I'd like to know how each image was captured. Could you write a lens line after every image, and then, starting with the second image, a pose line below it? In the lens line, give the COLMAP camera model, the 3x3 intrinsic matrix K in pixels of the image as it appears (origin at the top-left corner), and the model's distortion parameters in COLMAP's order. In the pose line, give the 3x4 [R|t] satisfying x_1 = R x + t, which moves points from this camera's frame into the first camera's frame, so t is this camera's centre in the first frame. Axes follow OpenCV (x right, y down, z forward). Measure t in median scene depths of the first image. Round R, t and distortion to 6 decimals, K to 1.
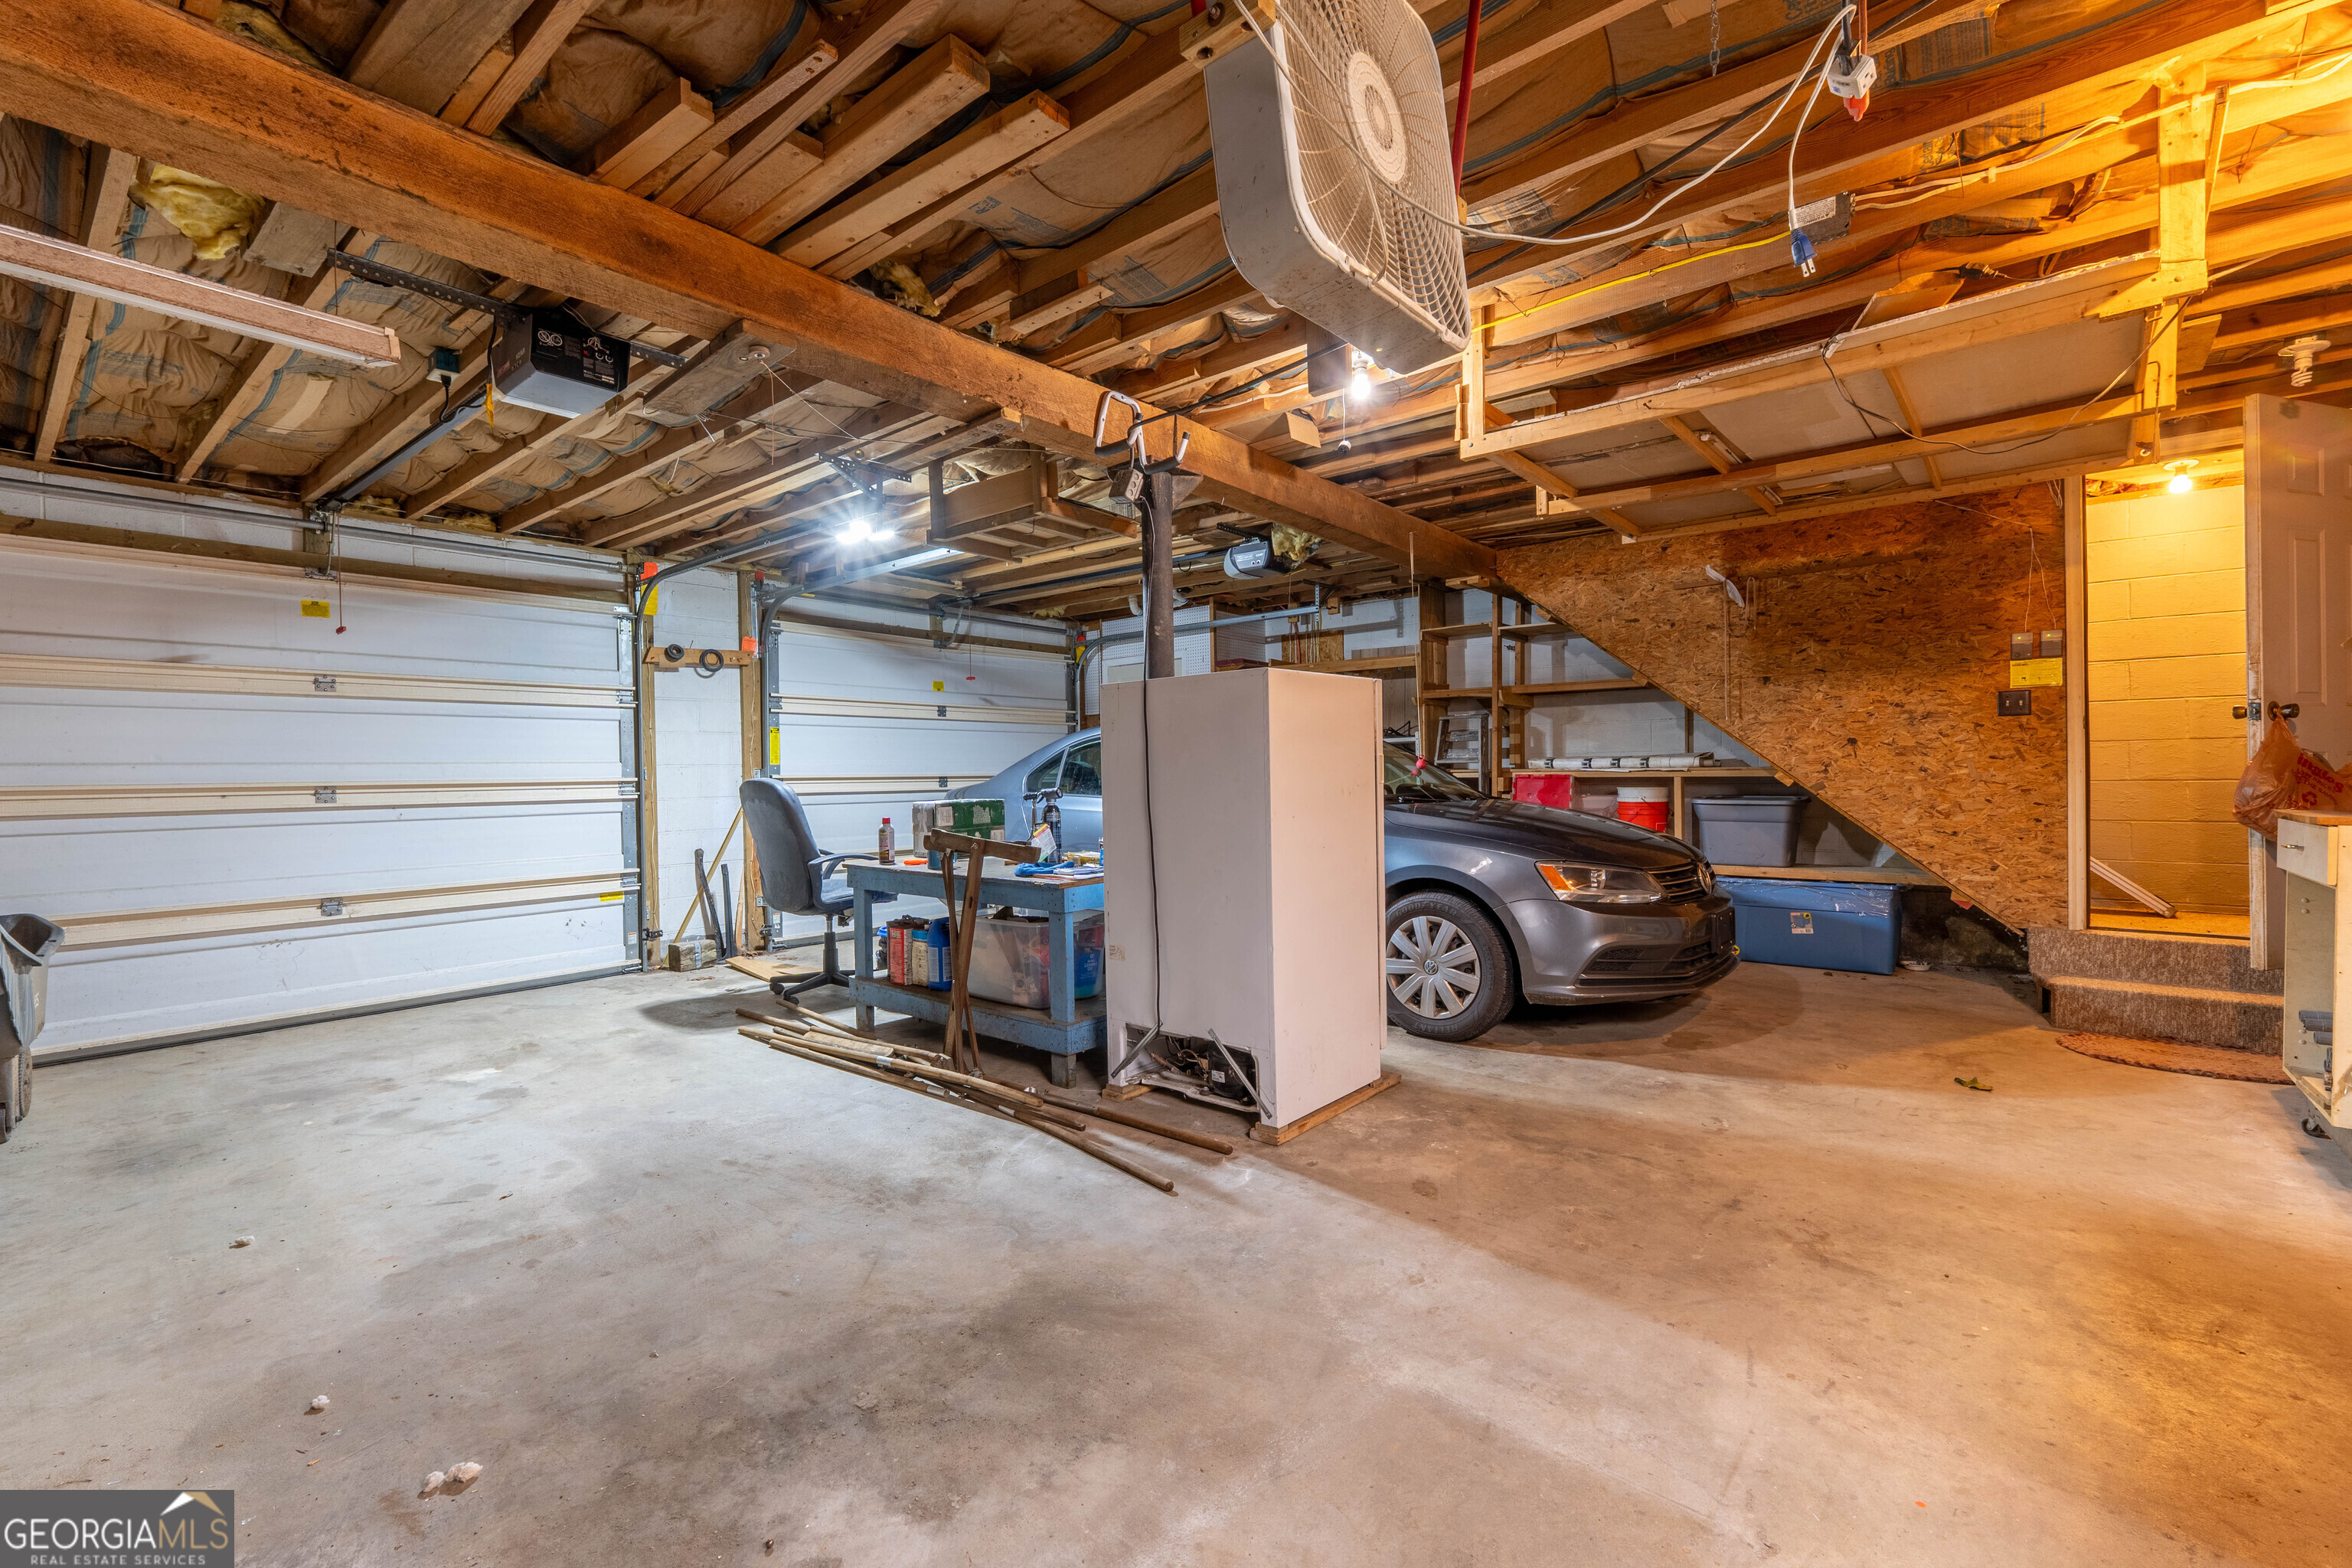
lens RADIAL K [[994.6, 0, 1178.3], [0, 994.6, 784.2], [0, 0, 1]] dist [0.005430, -0.000922]
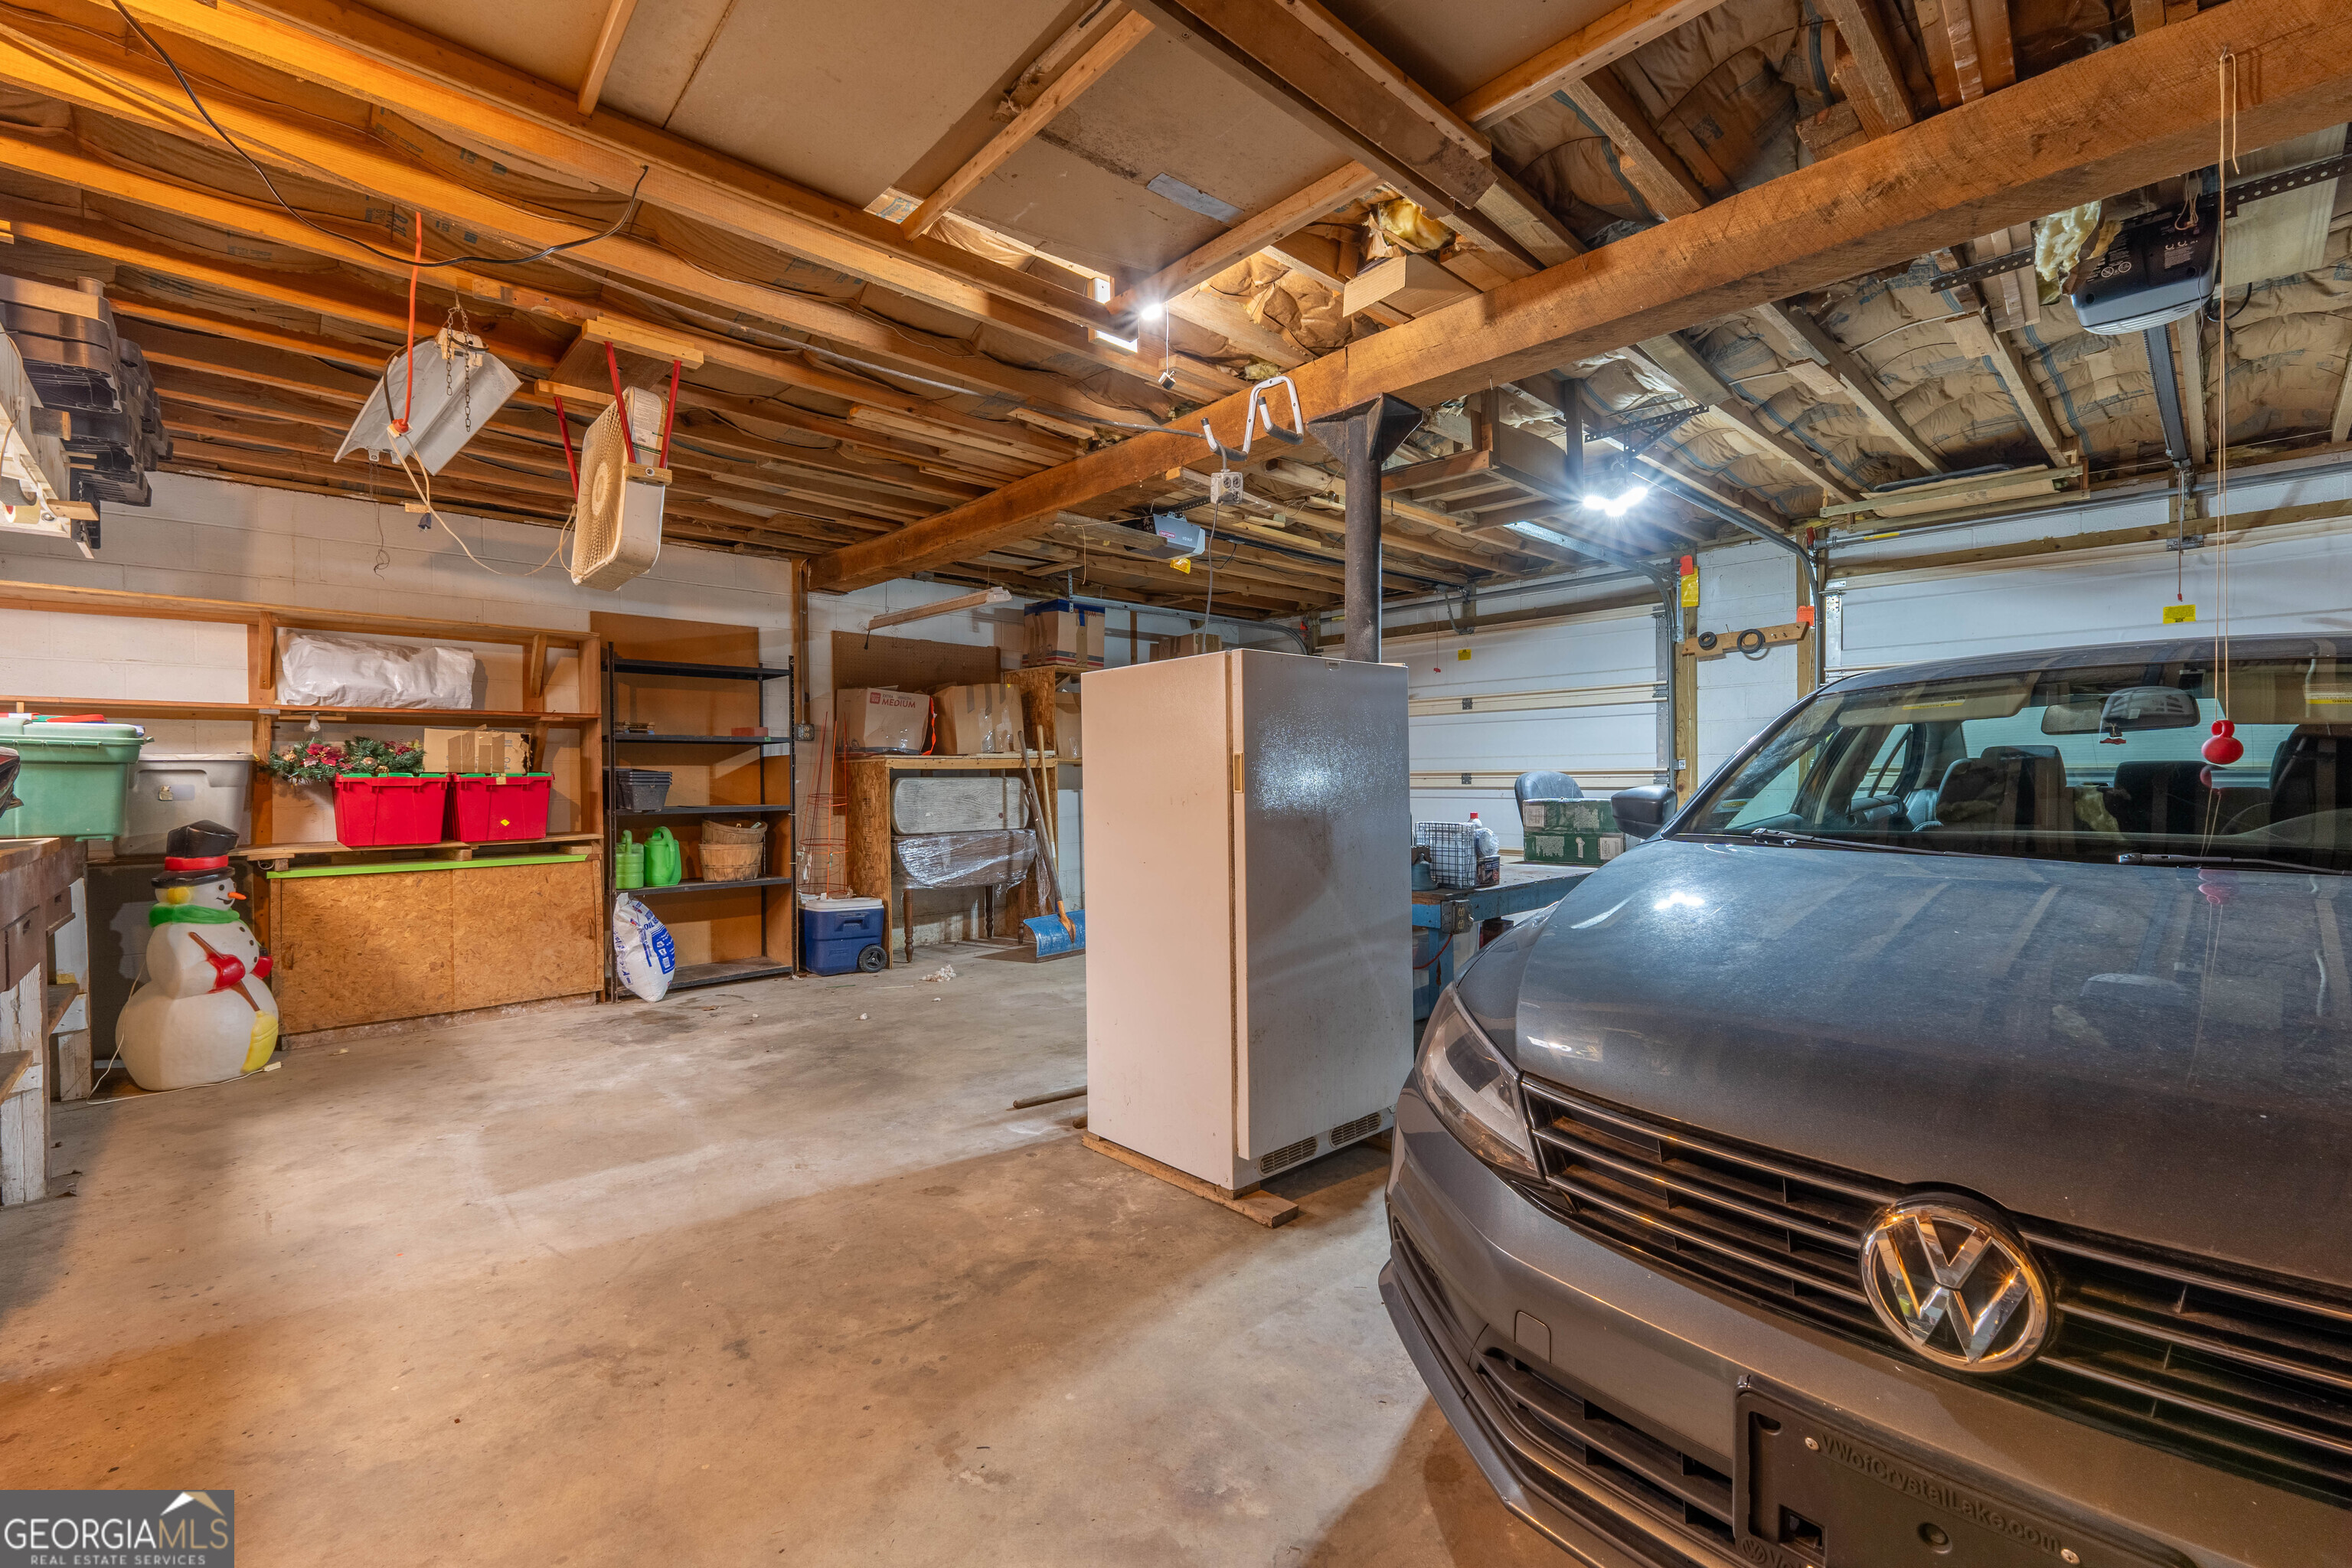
lens RADIAL K [[994.6, 0, 1177.3], [0, 994.6, 775.1], [0, 0, 1]] dist [0.005430, -0.000922]
pose [[-0.124165, 0.014537, -0.992155, 1.226852], [-0.001368, 0.999889, 0.014822, -0.030586], [0.992261, 0.003198, -0.124131, 1.380431]]
